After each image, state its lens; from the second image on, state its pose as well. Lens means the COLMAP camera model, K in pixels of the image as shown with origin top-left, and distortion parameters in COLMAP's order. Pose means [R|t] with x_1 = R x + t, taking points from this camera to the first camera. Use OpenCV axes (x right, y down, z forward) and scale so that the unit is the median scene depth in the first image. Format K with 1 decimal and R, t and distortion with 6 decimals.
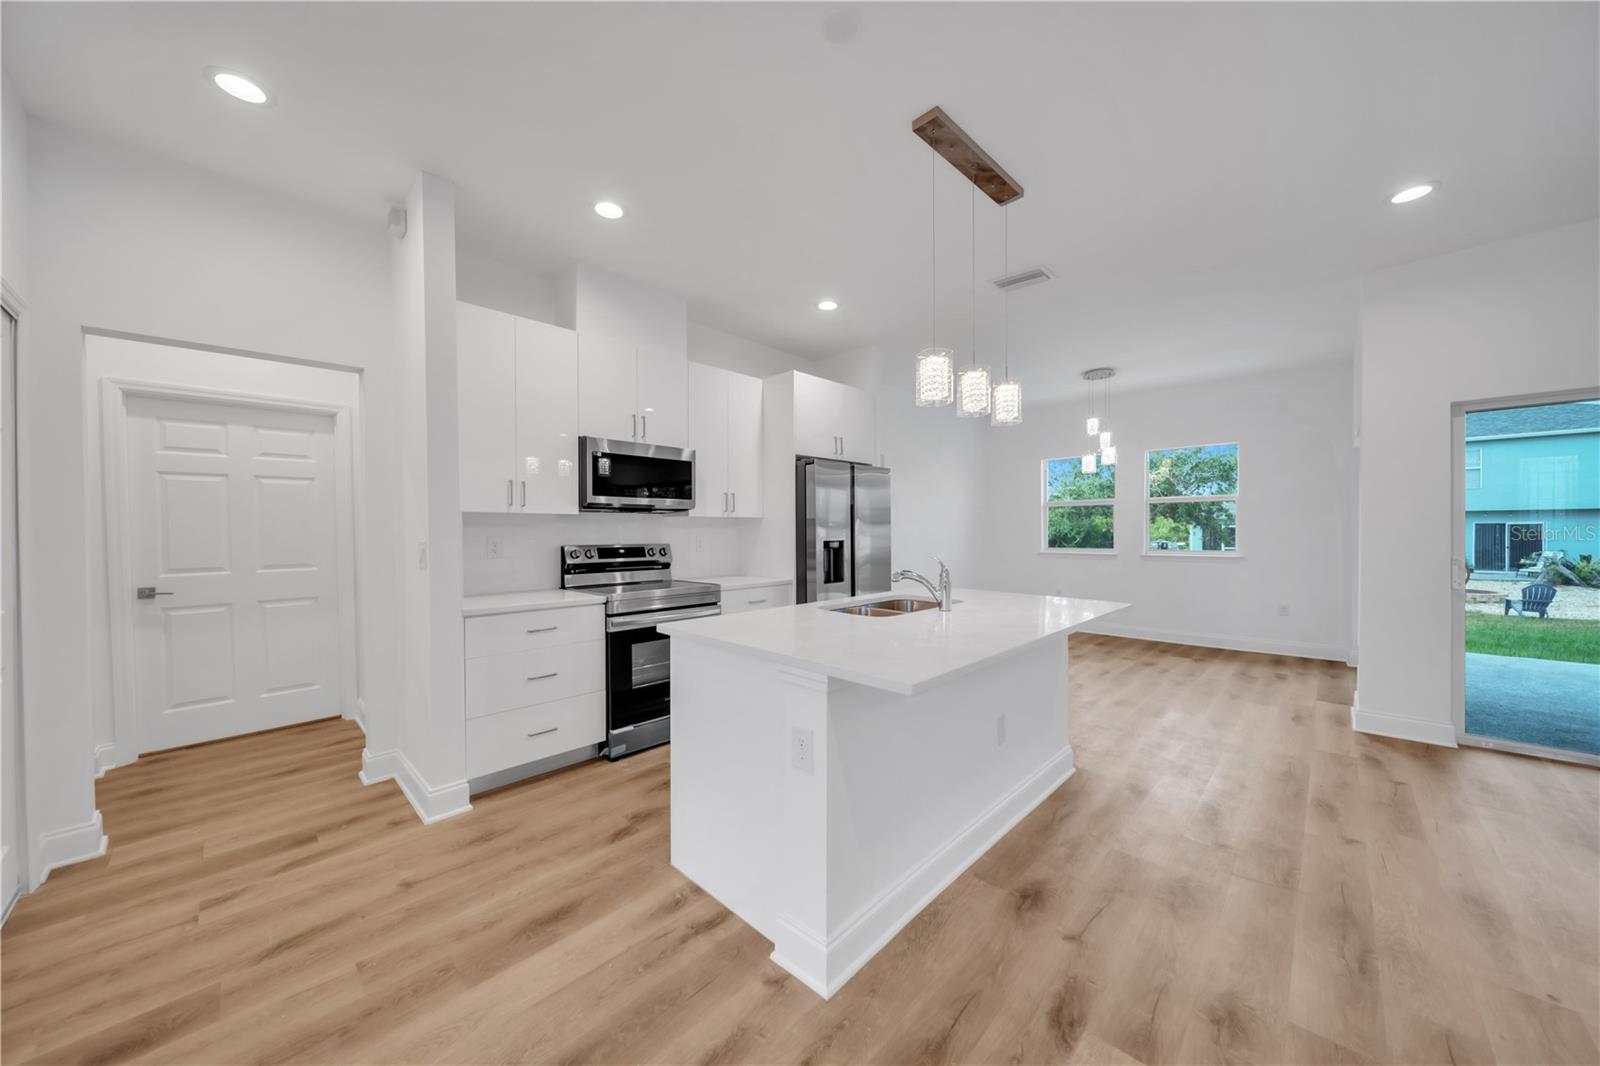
lens RADIAL K [[552.9, 0, 798.1], [0, 552.9, 535.0], [0, 0, 1]] dist [-0.000224, -0.000114]
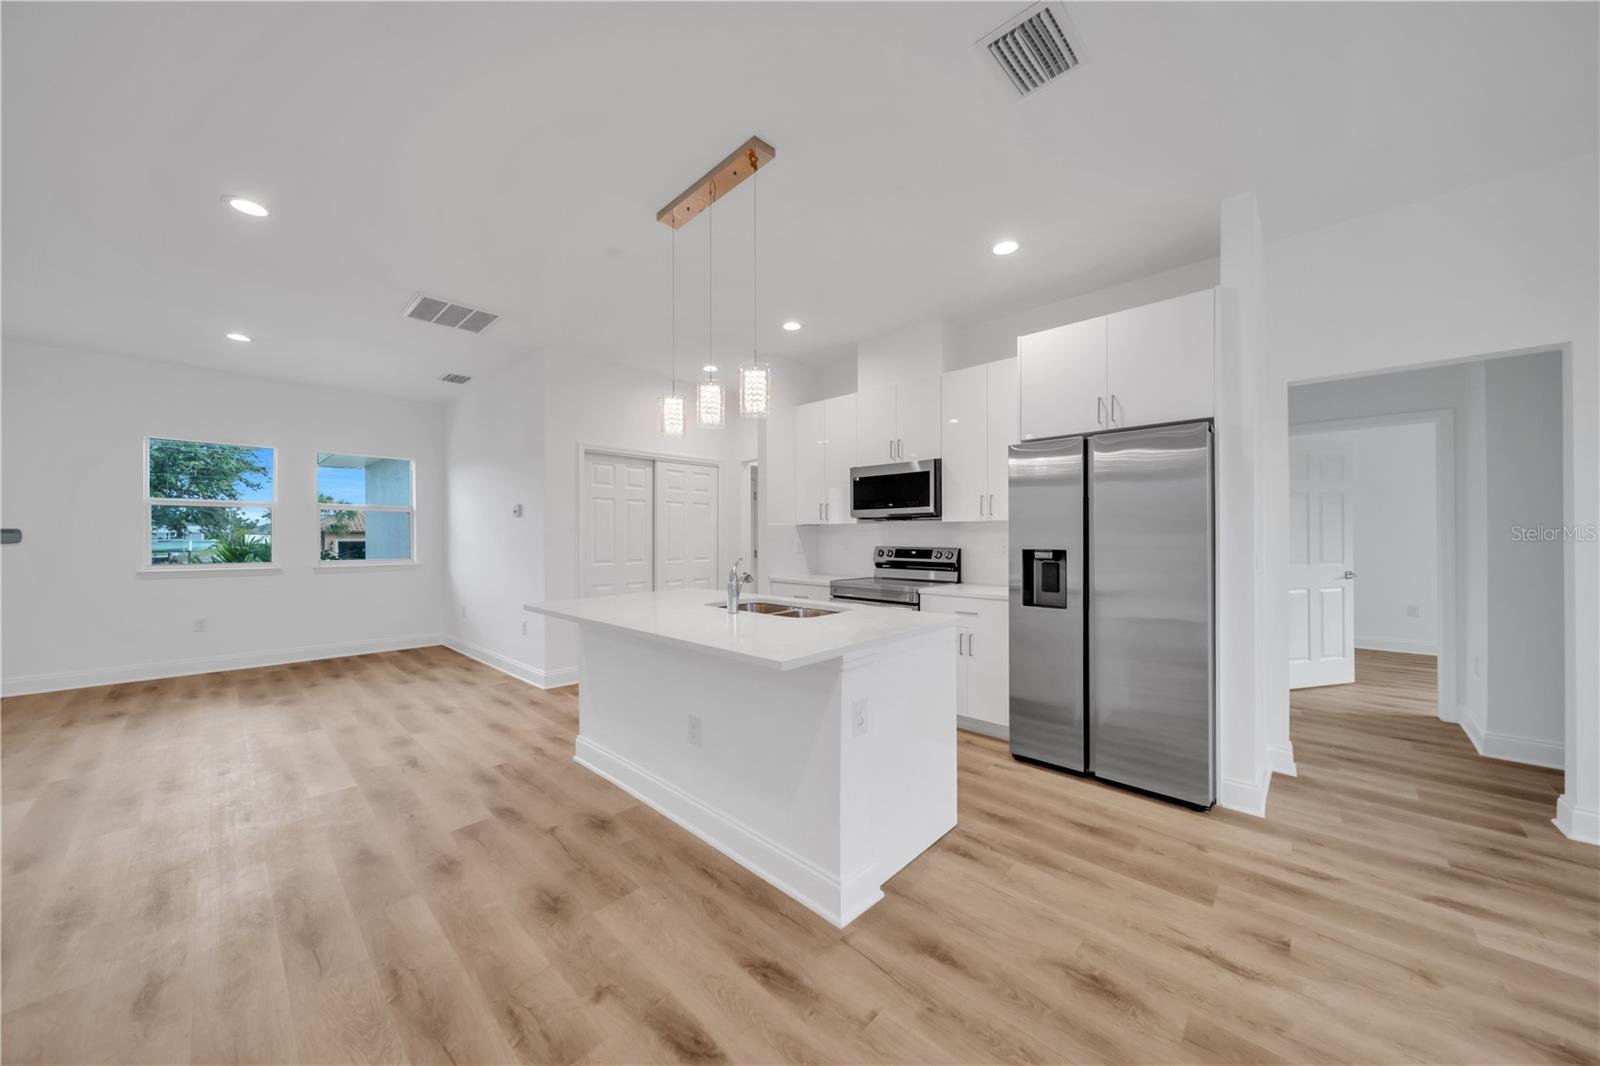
lens RADIAL K [[554.5, 0, 799.9], [0, 554.5, 536.9], [0, 0, 1]] dist [-0.000078, 0.000227]
pose [[0.012575, 0.002985, -0.999916, 0.908936], [-0.007330, 0.999969, 0.002893, -0.006792], [0.999894, 0.007293, 0.012596, 0.767481]]
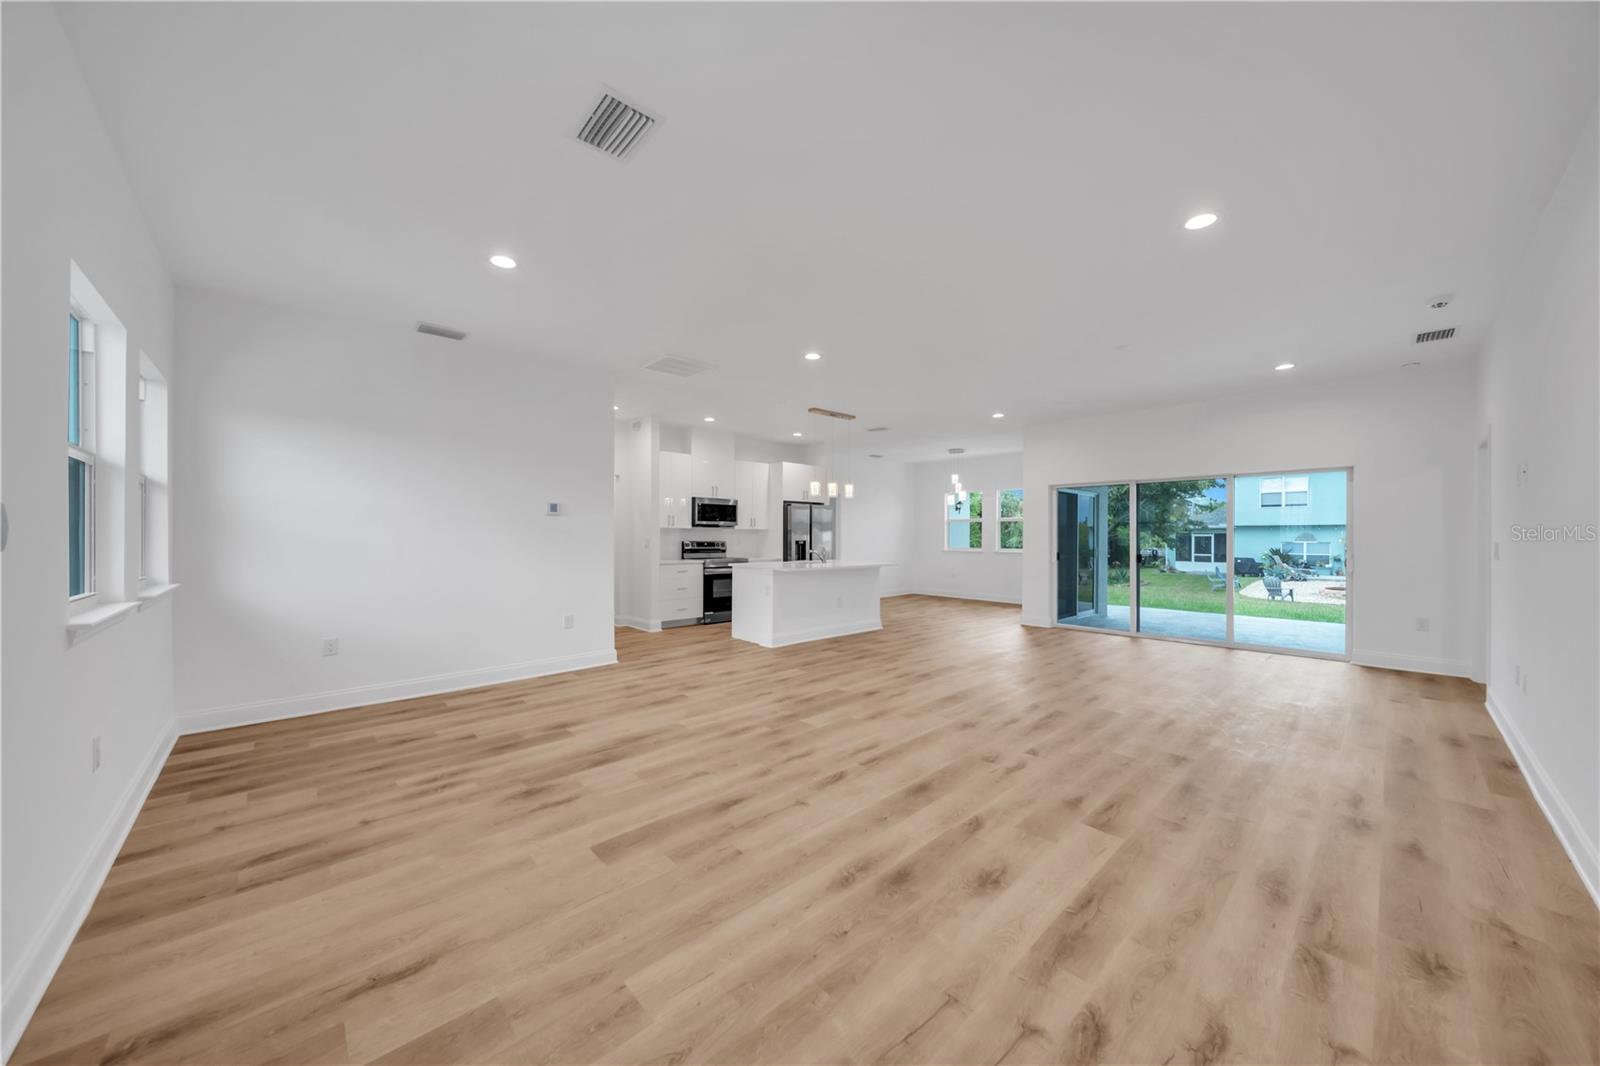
lens RADIAL K [[554.5, 0, 799.9], [0, 554.5, 536.9], [0, 0, 1]] dist [-0.000078, 0.000227]
pose [[0.998628, 0.007638, -0.051798, 0.197292], [-0.008006, 0.999944, -0.006904, 0.012966], [0.051743, 0.007309, 0.998634, -1.326401]]
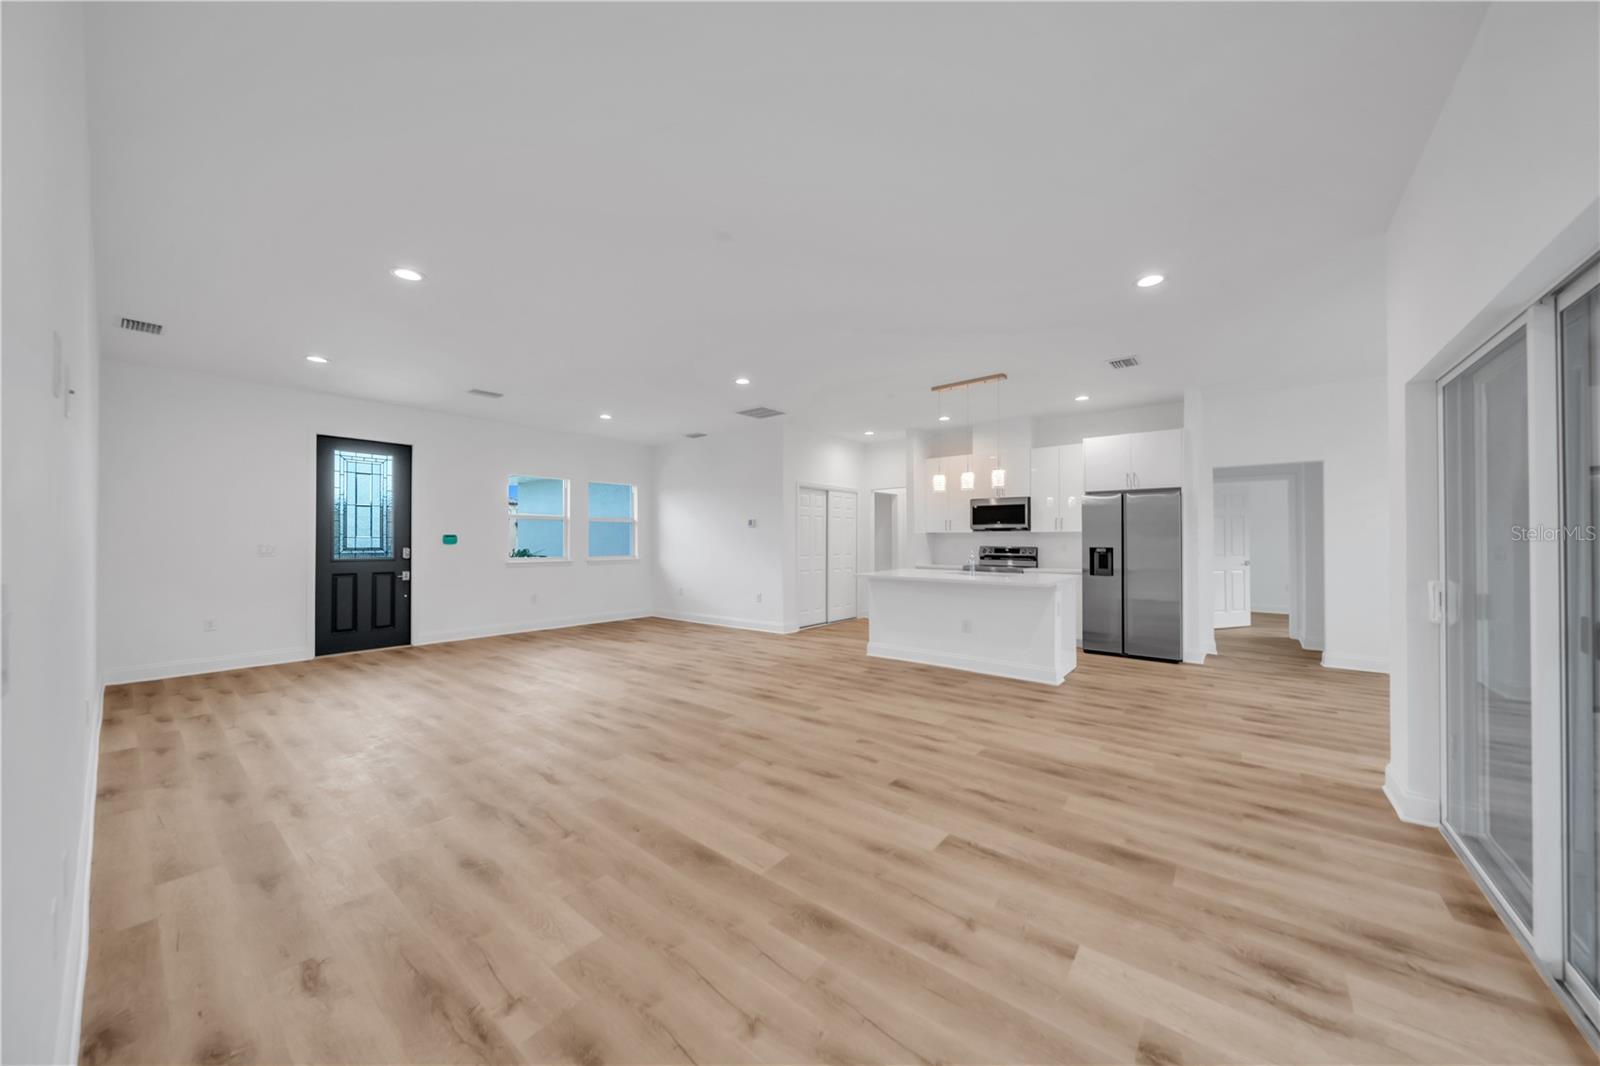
lens RADIAL K [[552.9, 0, 798.1], [0, 552.9, 535.0], [0, 0, 1]] dist [-0.000224, -0.000114]
pose [[0.088180, -0.003494, -0.996098, 1.701778], [-0.009597, 0.999944, -0.004357, -0.009835], [0.996058, 0.009944, 0.088141, 0.057060]]
